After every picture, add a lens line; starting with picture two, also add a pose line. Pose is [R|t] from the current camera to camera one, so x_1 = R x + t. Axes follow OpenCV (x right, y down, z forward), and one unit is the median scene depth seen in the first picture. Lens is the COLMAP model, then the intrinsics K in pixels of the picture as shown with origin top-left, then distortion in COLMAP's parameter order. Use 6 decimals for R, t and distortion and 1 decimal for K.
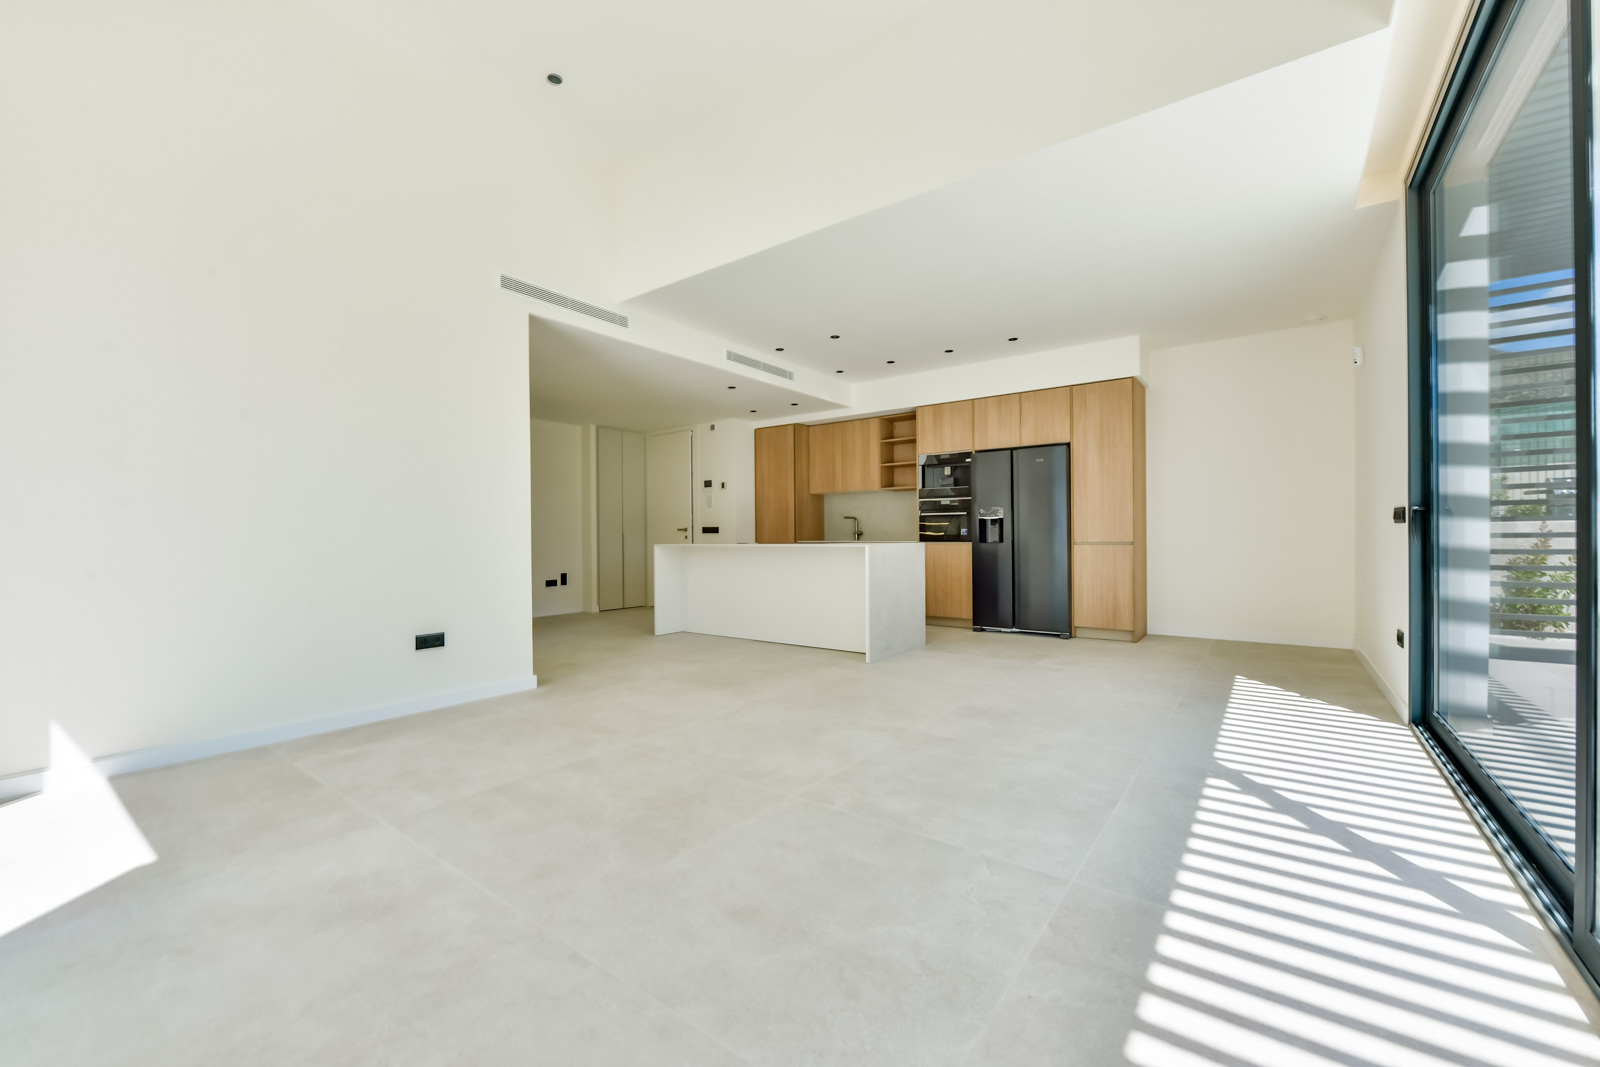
lens RADIAL K [[640.8, 0, 804.4], [0, 640.8, 534.6], [0, 0, 1]] dist [-0.006125, -0.000755]
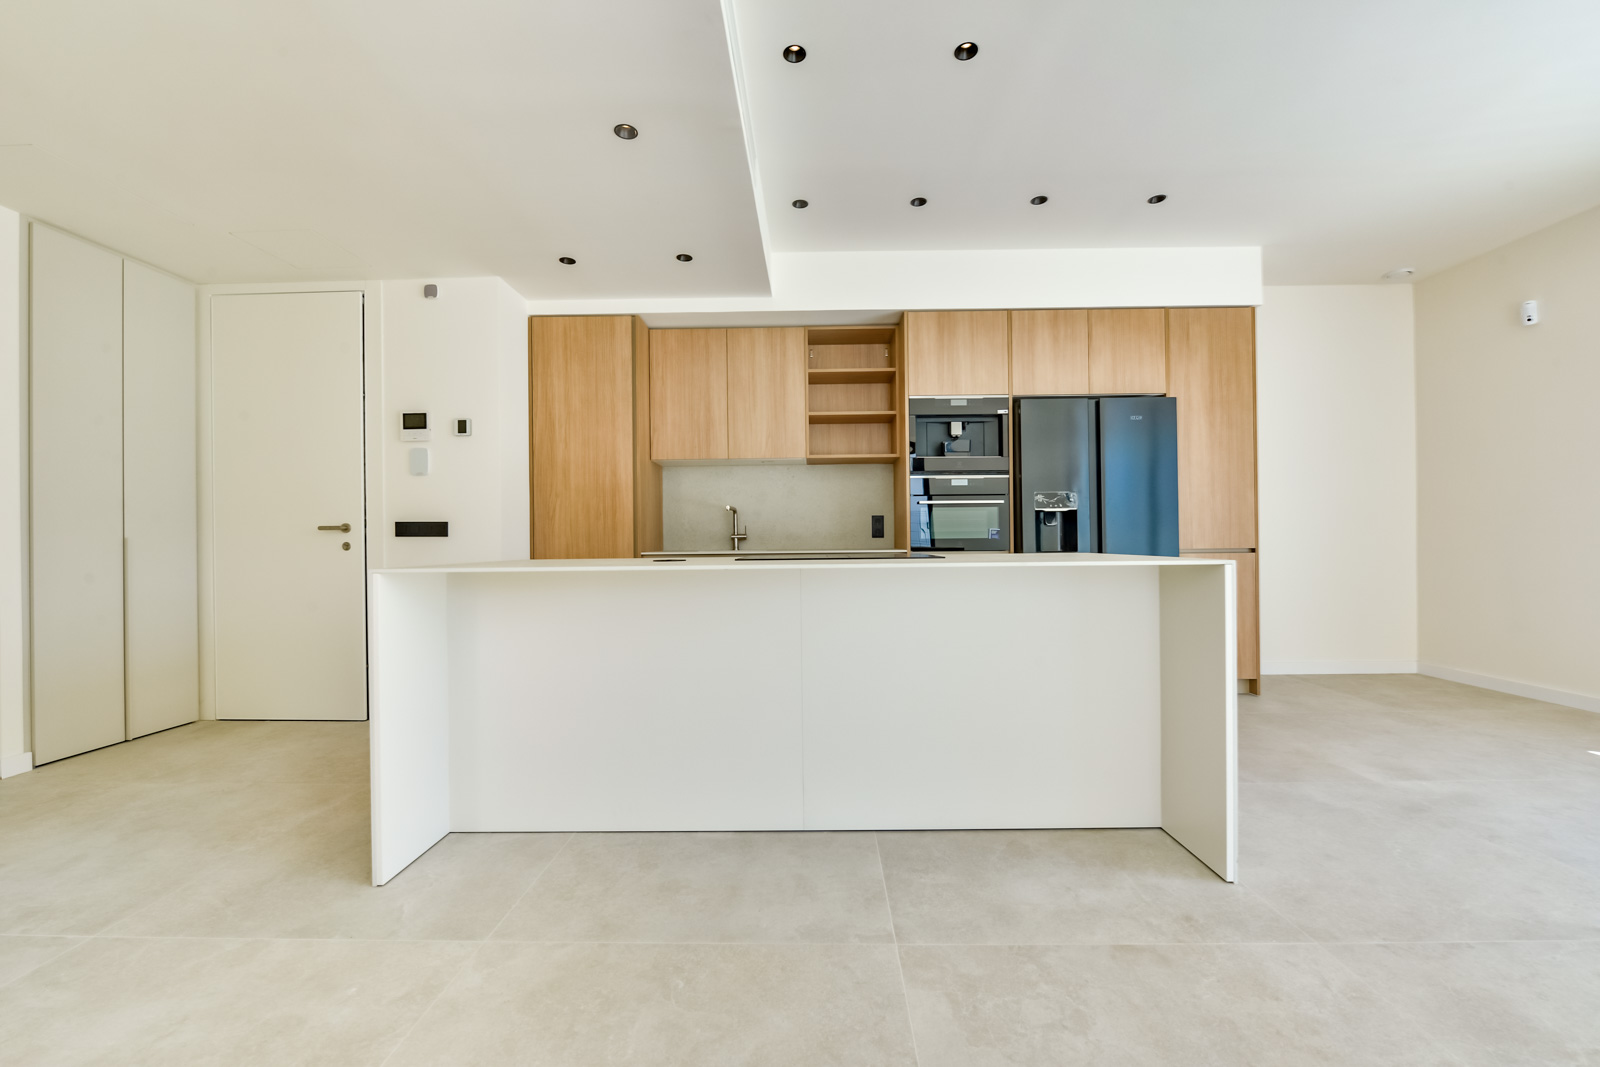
lens RADIAL K [[640.8, 0, 803.2], [0, 640.8, 540.0], [0, 0, 1]] dist [-0.006125, -0.000755]
pose [[0.815034, 0.001332, 0.579412, -0.234979], [0.002915, 0.999975, -0.006400, 0.004611], [-0.579406, 0.006905, 0.815010, 0.632795]]
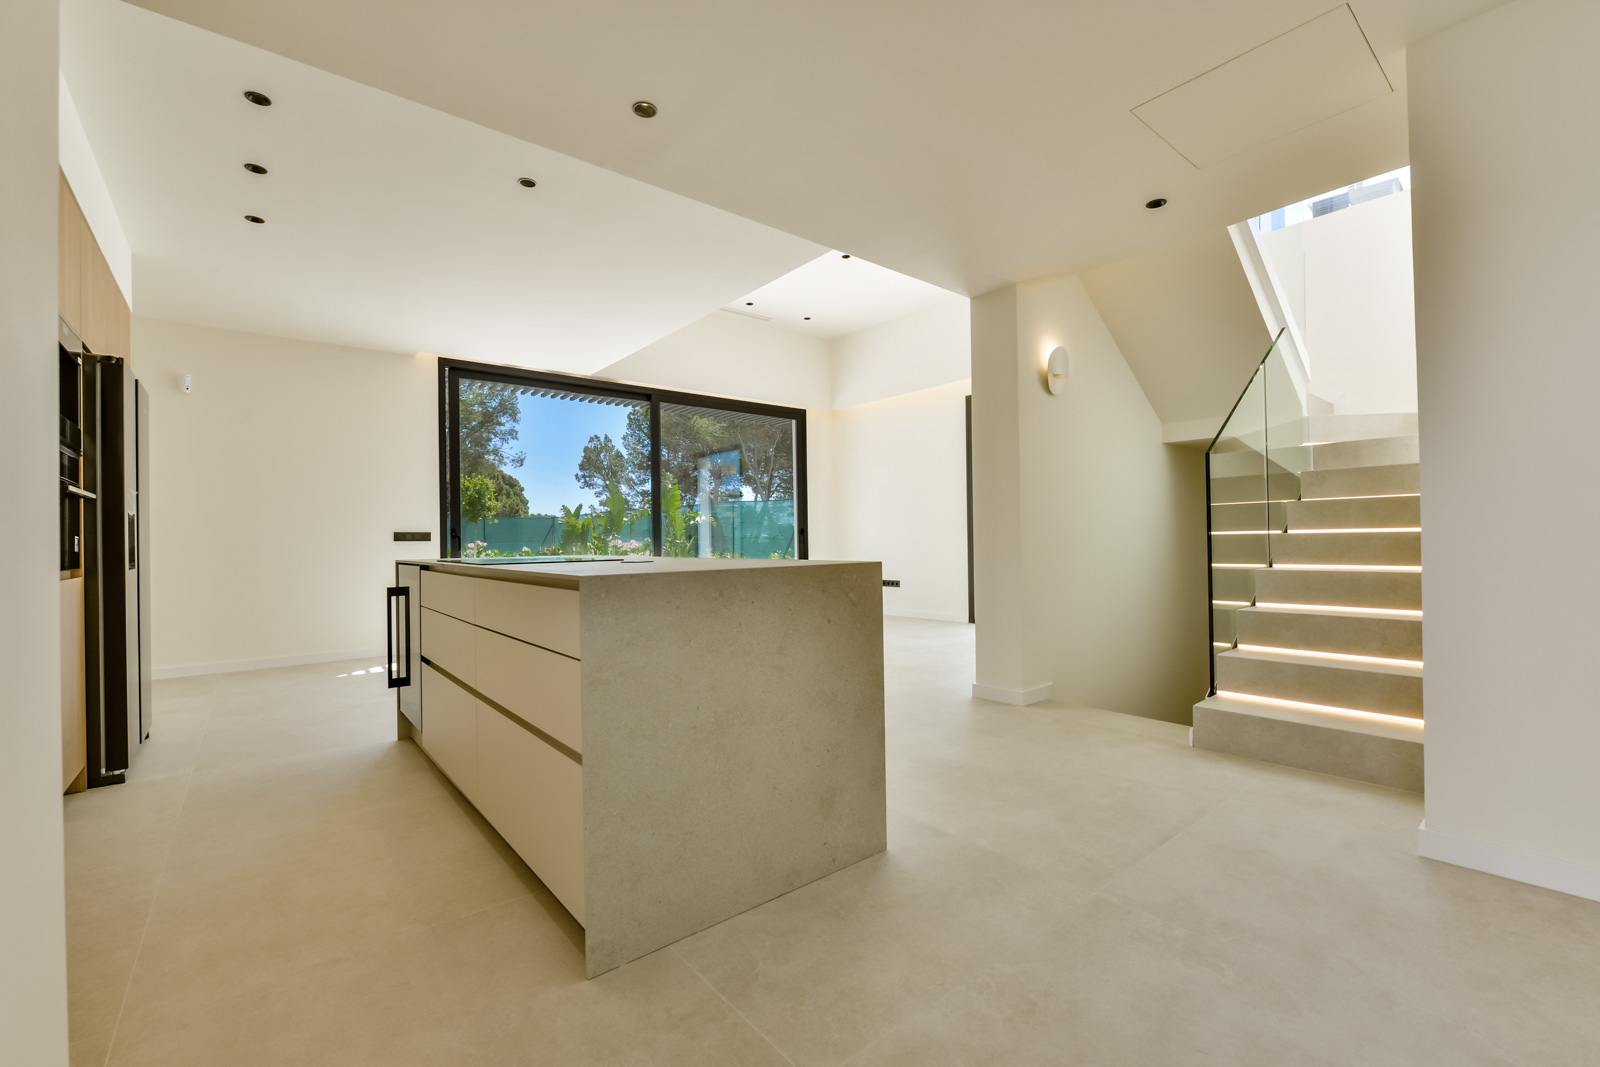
lens RADIAL K [[674.9, 0, 799.4], [0, 674.9, 536.0], [0, 0, 1]] dist [-0.004657, -0.002225]
pose [[-0.968566, 0.022451, 0.247742, -0.269433], [0.019978, 0.999722, -0.012494, 0.004330], [-0.247954, -0.007151, -0.968745, 1.293419]]
